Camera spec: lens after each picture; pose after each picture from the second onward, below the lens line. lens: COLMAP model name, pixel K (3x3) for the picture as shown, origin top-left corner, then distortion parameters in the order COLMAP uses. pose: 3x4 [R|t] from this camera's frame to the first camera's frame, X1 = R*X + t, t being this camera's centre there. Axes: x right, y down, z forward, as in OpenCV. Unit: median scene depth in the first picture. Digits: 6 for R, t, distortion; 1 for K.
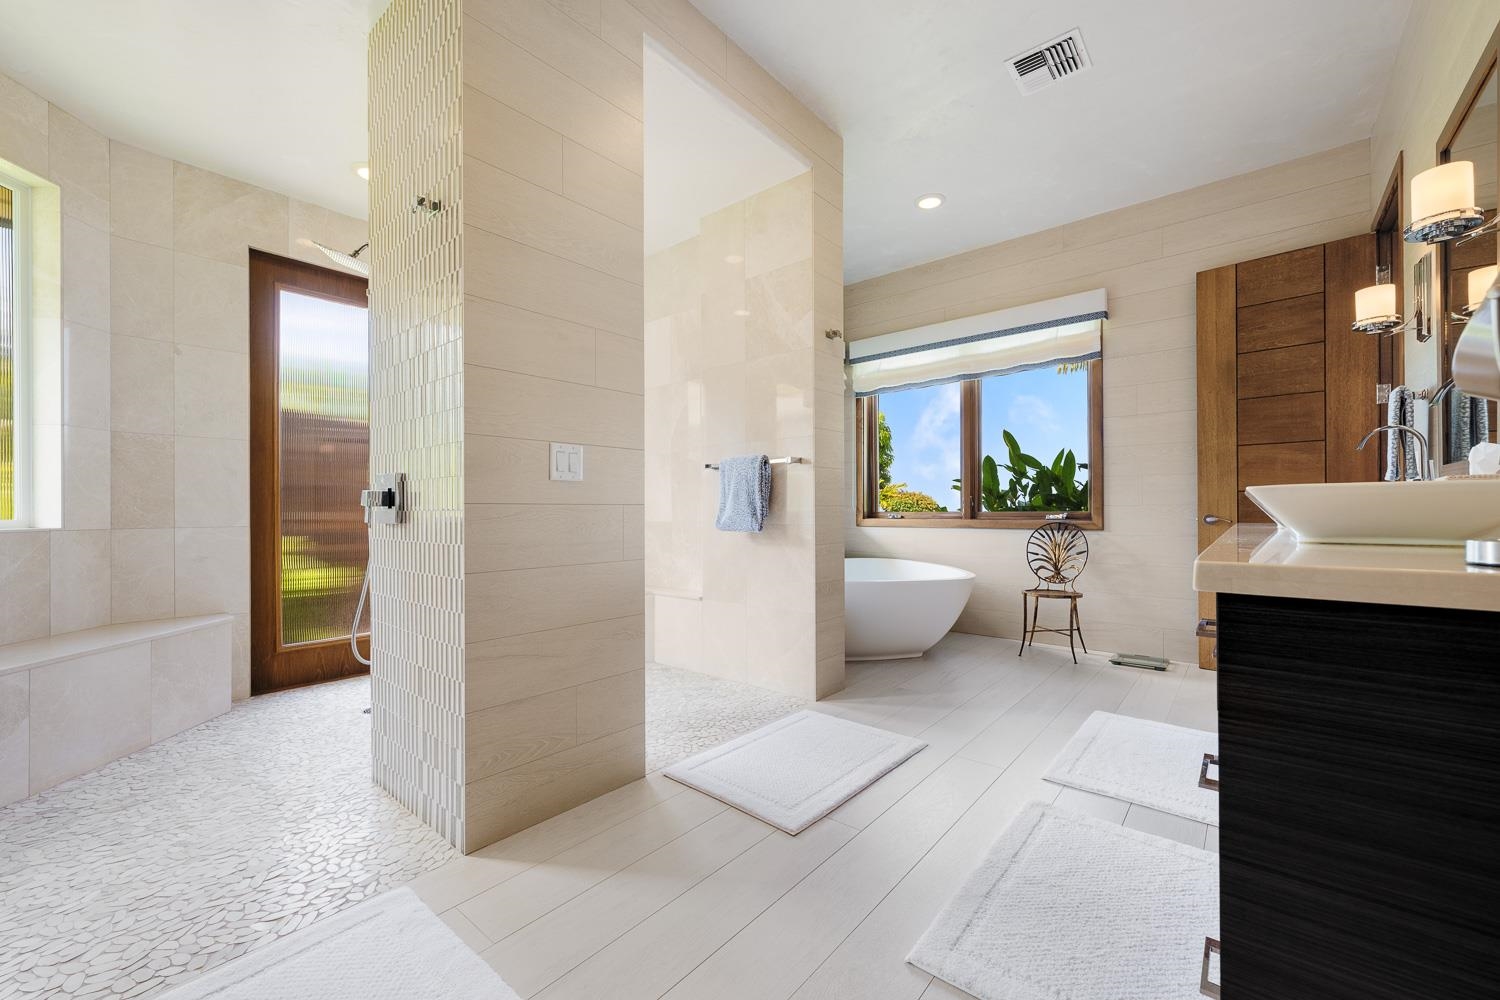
lens RADIAL K [[594.7, 0, 743.4], [0, 594.7, 507.2], [0, 0, 1]] dist [0.001072, 0.000187]
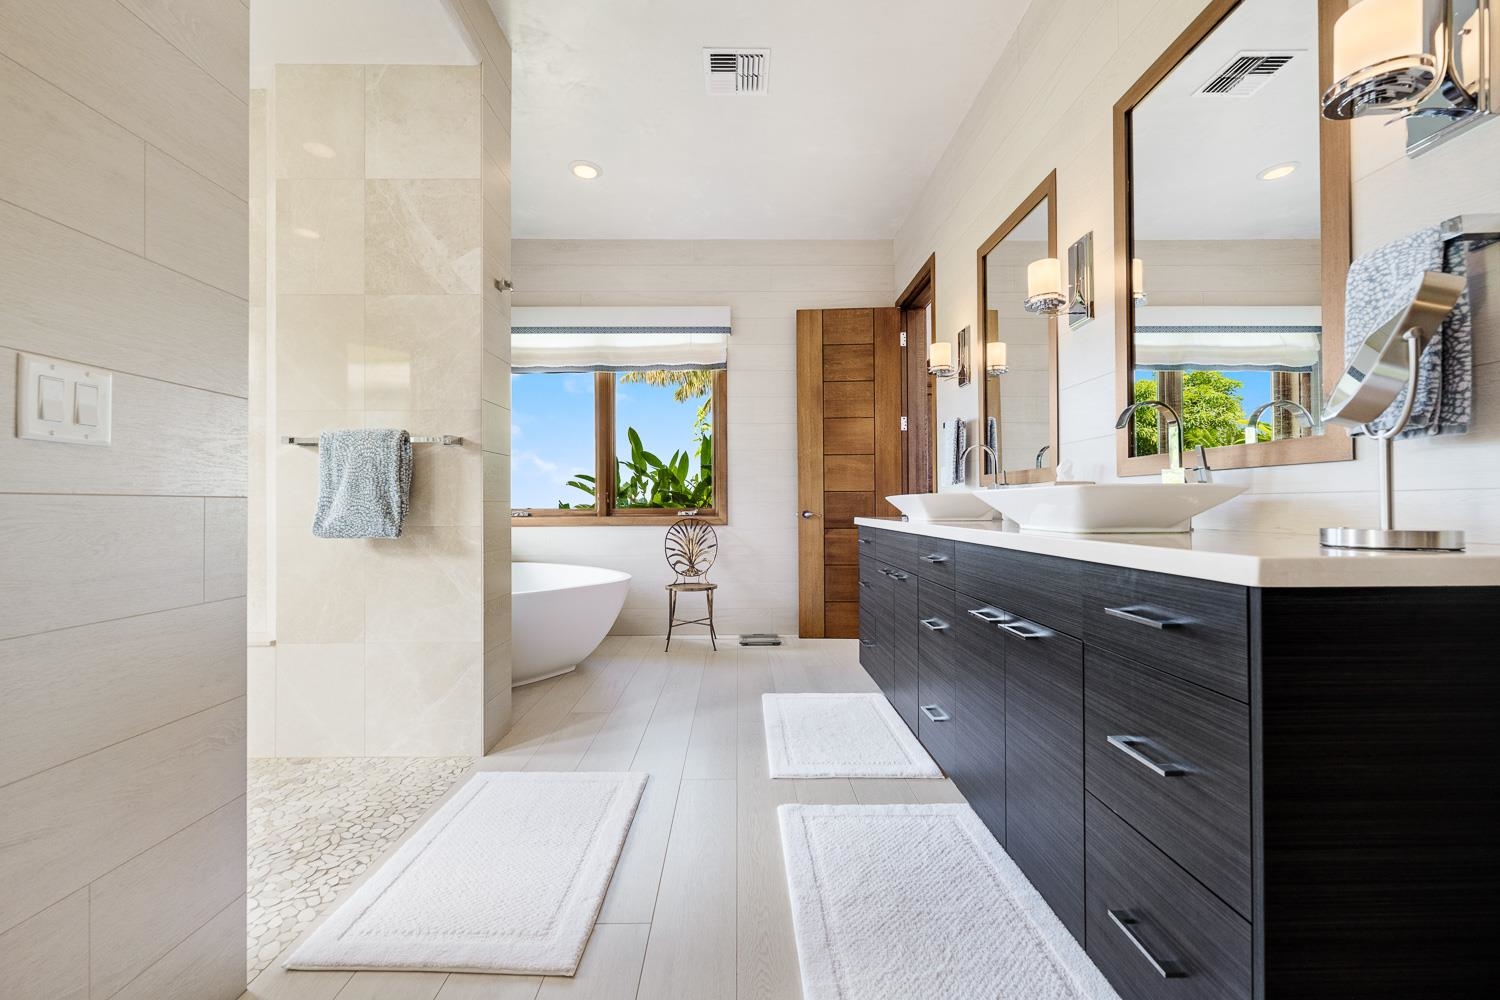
lens RADIAL K [[593.6, 0, 742.6], [0, 593.6, 499.5], [0, 0, 1]] dist [-0.000567, 0.000057]
pose [[0.754456, 0.006920, 0.656314, -0.111071], [-0.001469, 0.999960, -0.008856, 0.001165], [-0.656349, 0.005717, 0.754436, 0.171548]]
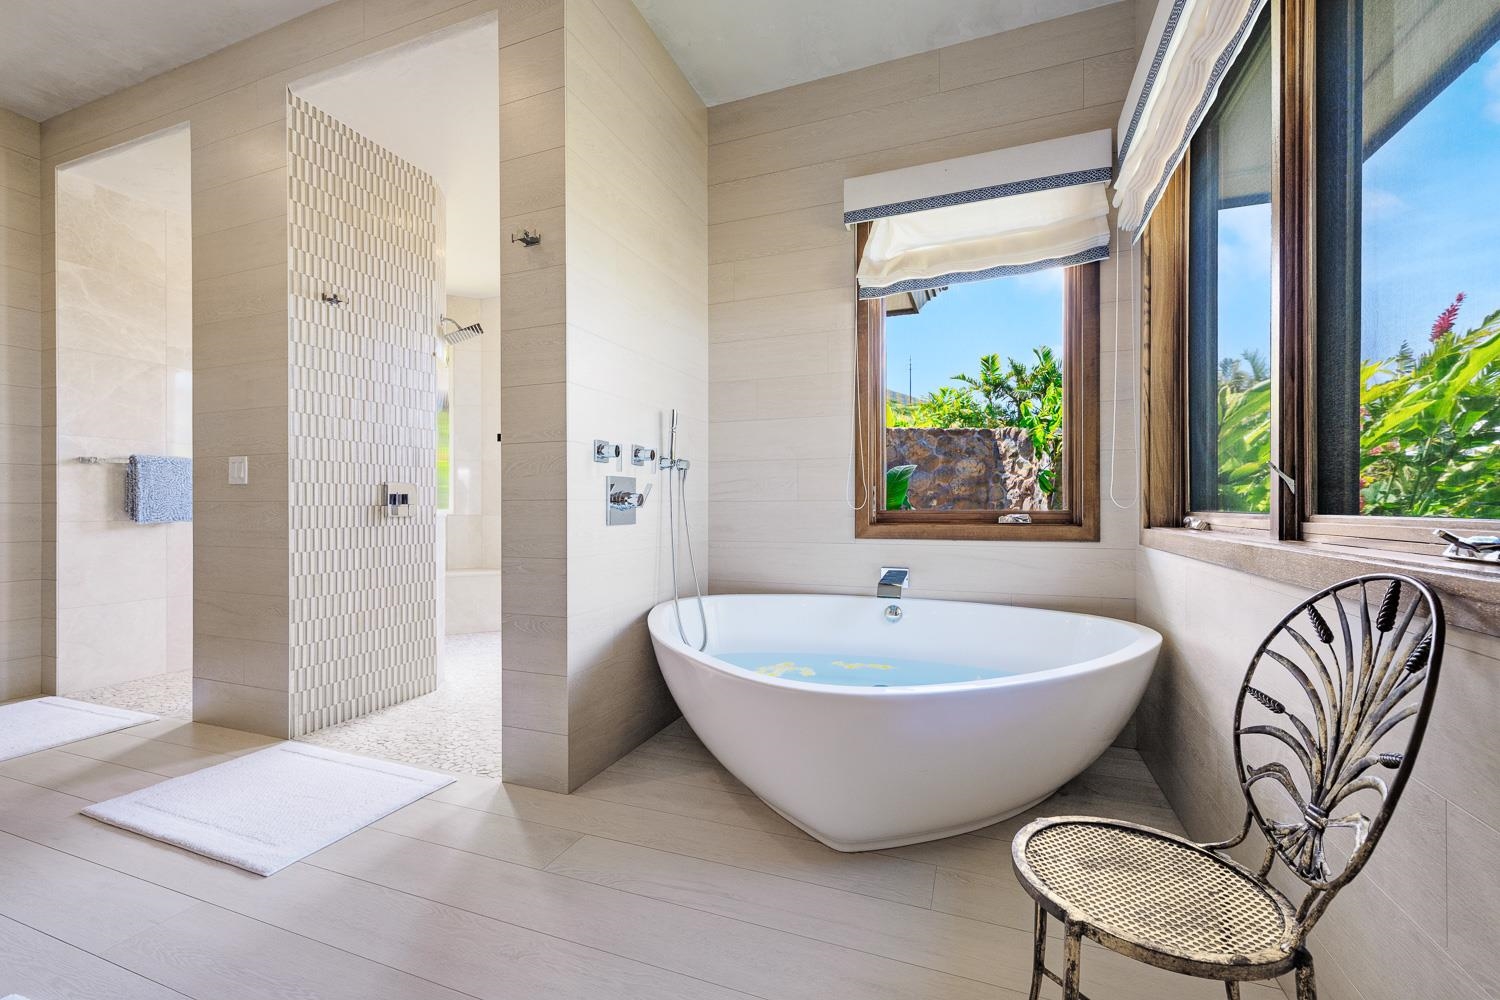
lens RADIAL K [[626.7, 0, 750.0], [0, 626.7, 500.0], [0, 0, 1]] dist [0.001346, 0.000268]
pose [[0.339052, -0.003219, -0.940762, 0.772919], [0.003238, 0.999992, -0.002255, 0.000451], [0.940762, -0.002282, 0.339060, 0.871865]]
